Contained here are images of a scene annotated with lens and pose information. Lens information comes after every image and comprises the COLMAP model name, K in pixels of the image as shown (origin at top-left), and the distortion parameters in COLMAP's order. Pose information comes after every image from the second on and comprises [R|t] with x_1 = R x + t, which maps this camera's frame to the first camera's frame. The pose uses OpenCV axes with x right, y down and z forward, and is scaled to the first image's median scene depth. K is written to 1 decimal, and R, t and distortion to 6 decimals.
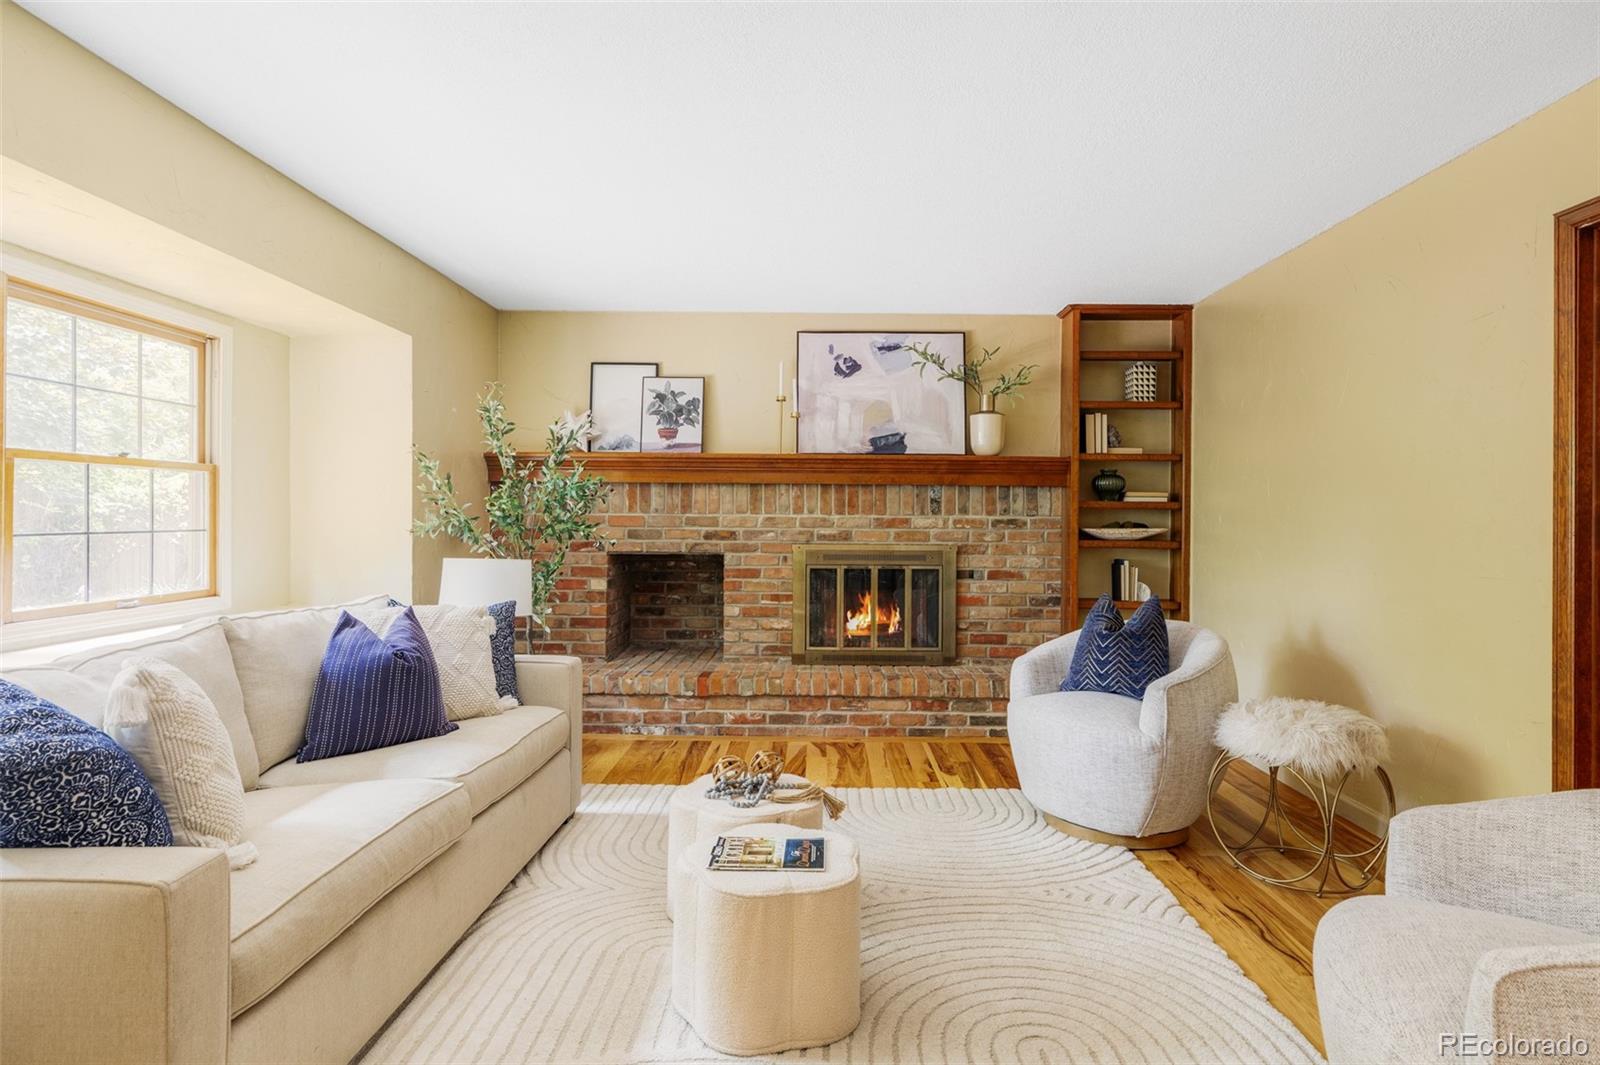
lens RADIAL K [[845.2, 0, 821.5], [0, 845.2, 516.7], [0, 0, 1]] dist [0.004004, 0.001341]
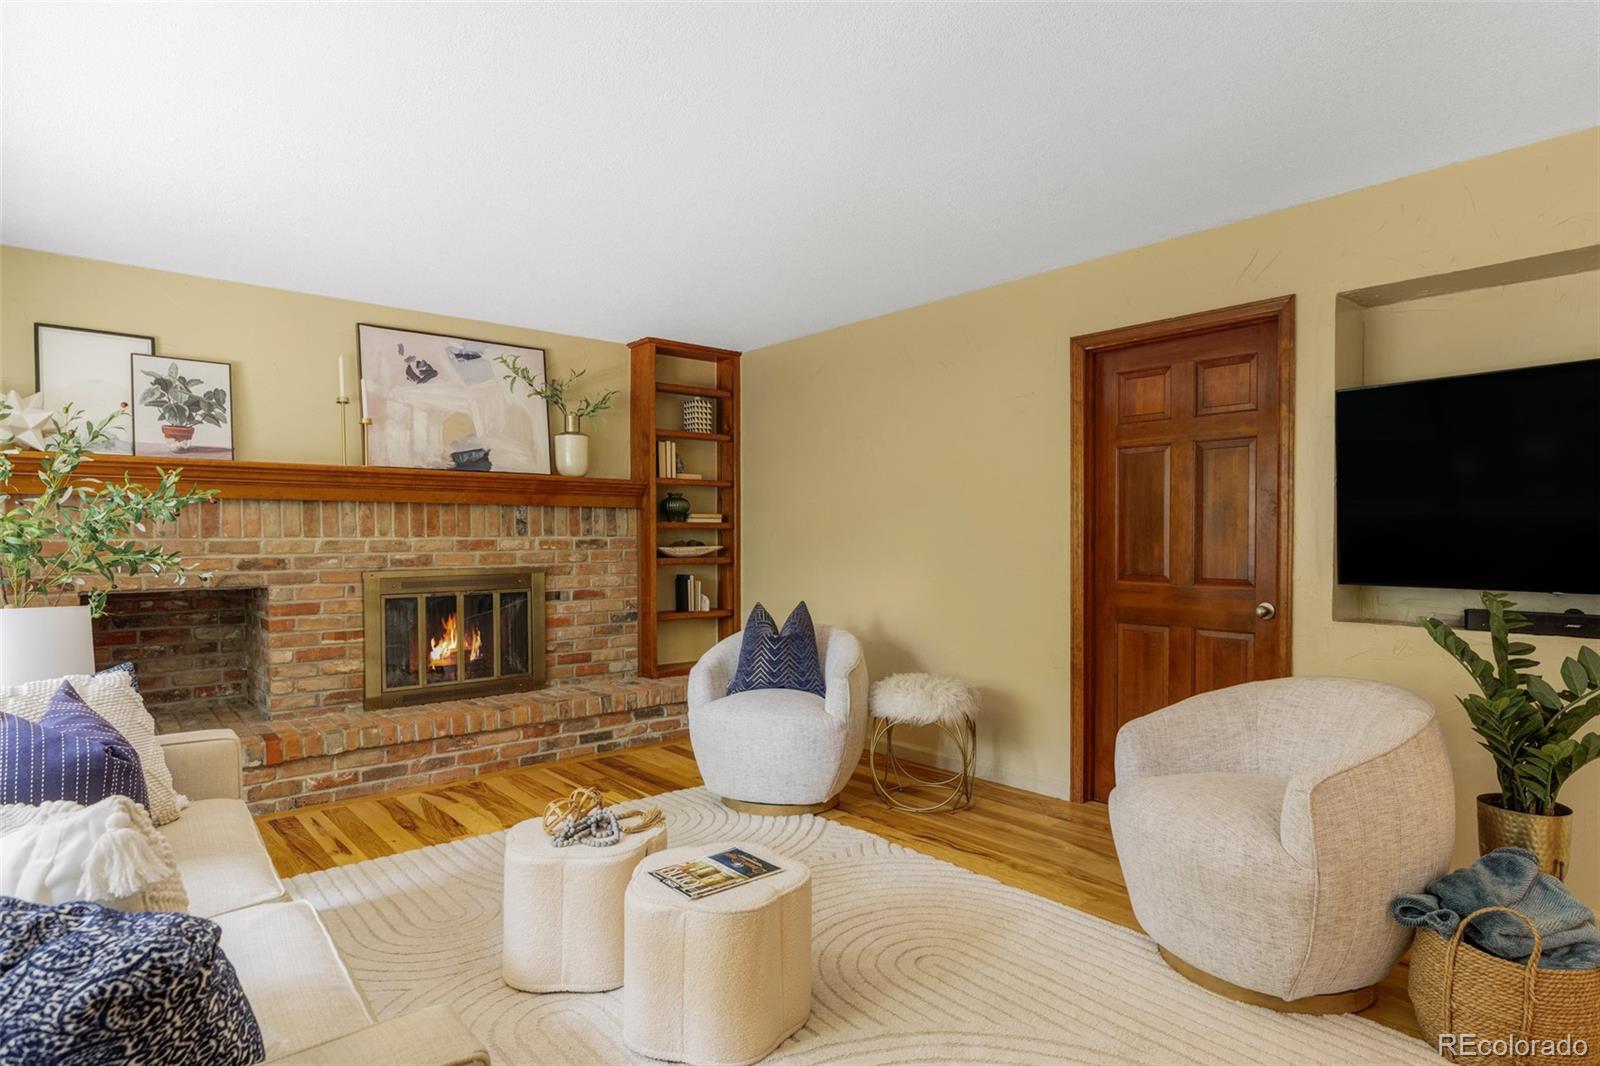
lens RADIAL K [[847.4, 0, 769.6], [0, 847.4, 554.5], [0, 0, 1]] dist [0.009464, 0.000248]
pose [[0.775185, -0.023995, 0.631278, -0.258395], [0.009656, 0.999612, 0.026138, -0.003730], [-0.631660, -0.014166, 0.775116, 0.069377]]
